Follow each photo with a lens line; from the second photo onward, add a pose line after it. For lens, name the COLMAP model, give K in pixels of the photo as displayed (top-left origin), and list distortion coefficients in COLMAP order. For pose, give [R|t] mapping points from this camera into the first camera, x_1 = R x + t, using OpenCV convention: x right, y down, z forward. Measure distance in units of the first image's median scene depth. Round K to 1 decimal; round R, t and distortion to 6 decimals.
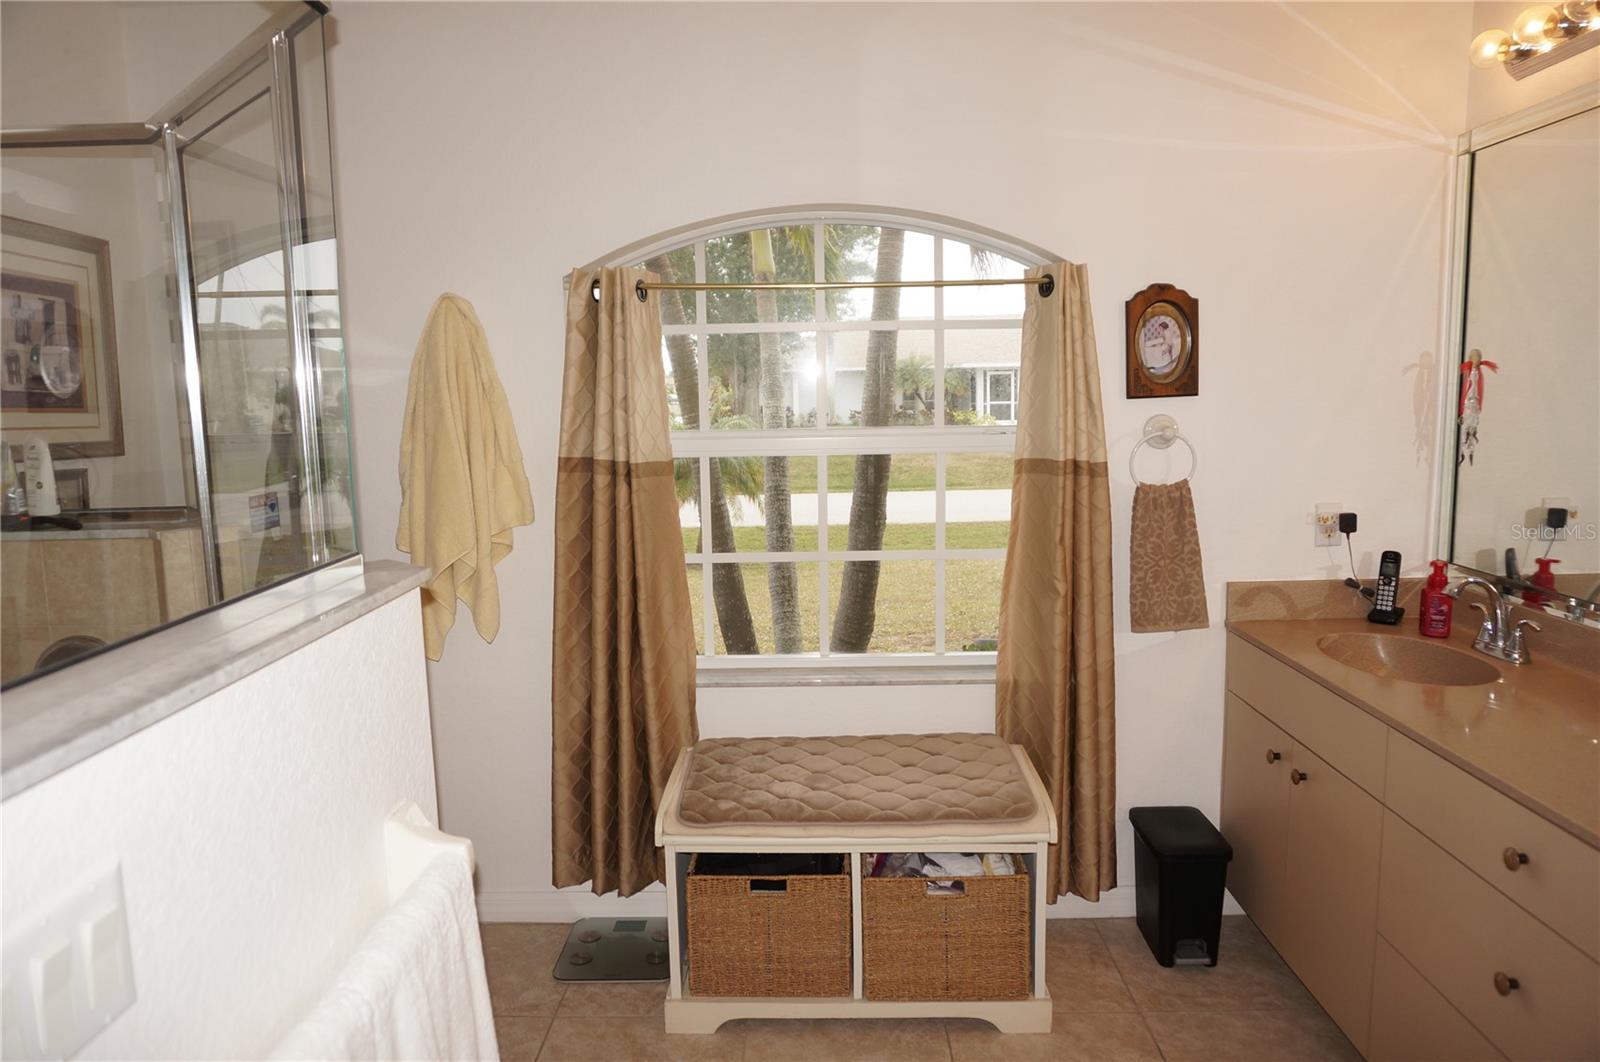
lens RADIAL K [[1065.5, 0, 795.3], [0, 1065.5, 529.1], [0, 0, 1]] dist [-0.043796, 0.024871]
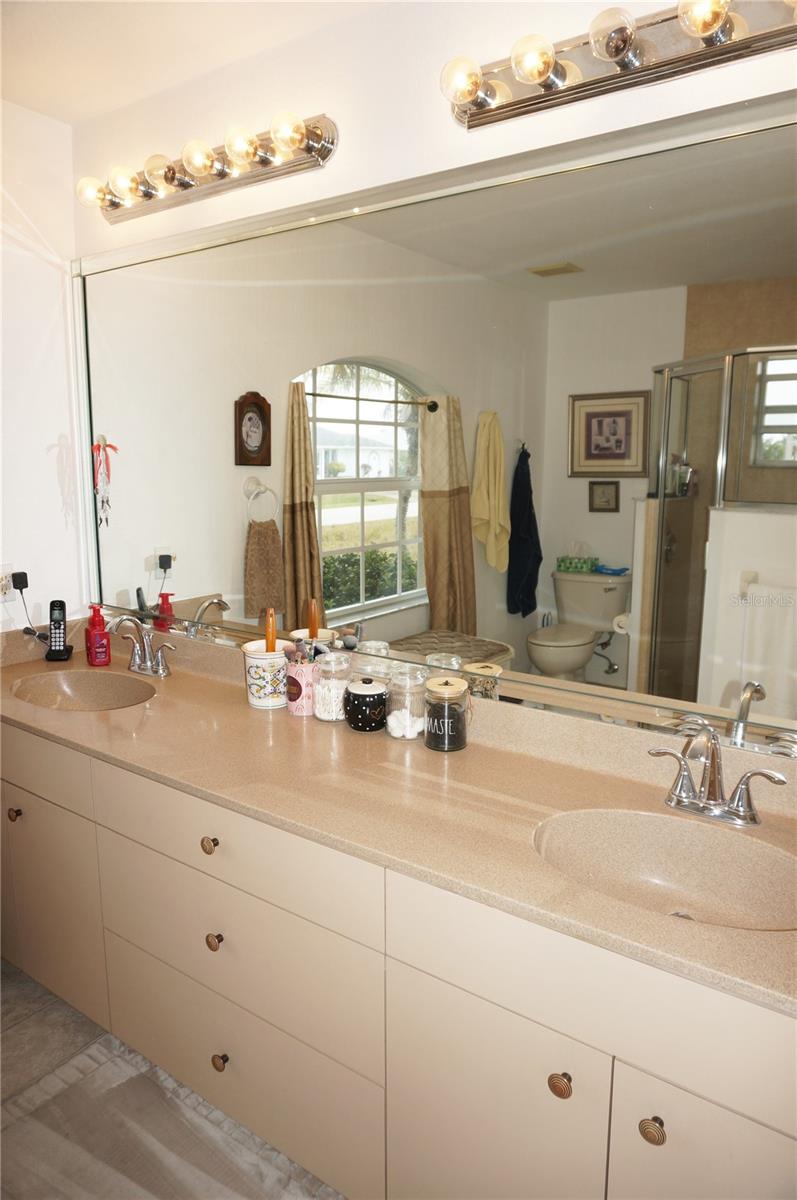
lens RADIAL K [[799.1, 0, 391.1], [0, 799.1, 598.9], [0, 0, 1]] dist [-0.043796, 0.024871]
pose [[0.569094, -0.115075, 0.814181, 0.043529], [0.085916, 0.993061, 0.080304, -0.021267], [-0.817772, 0.024250, 0.575031, 0.165677]]
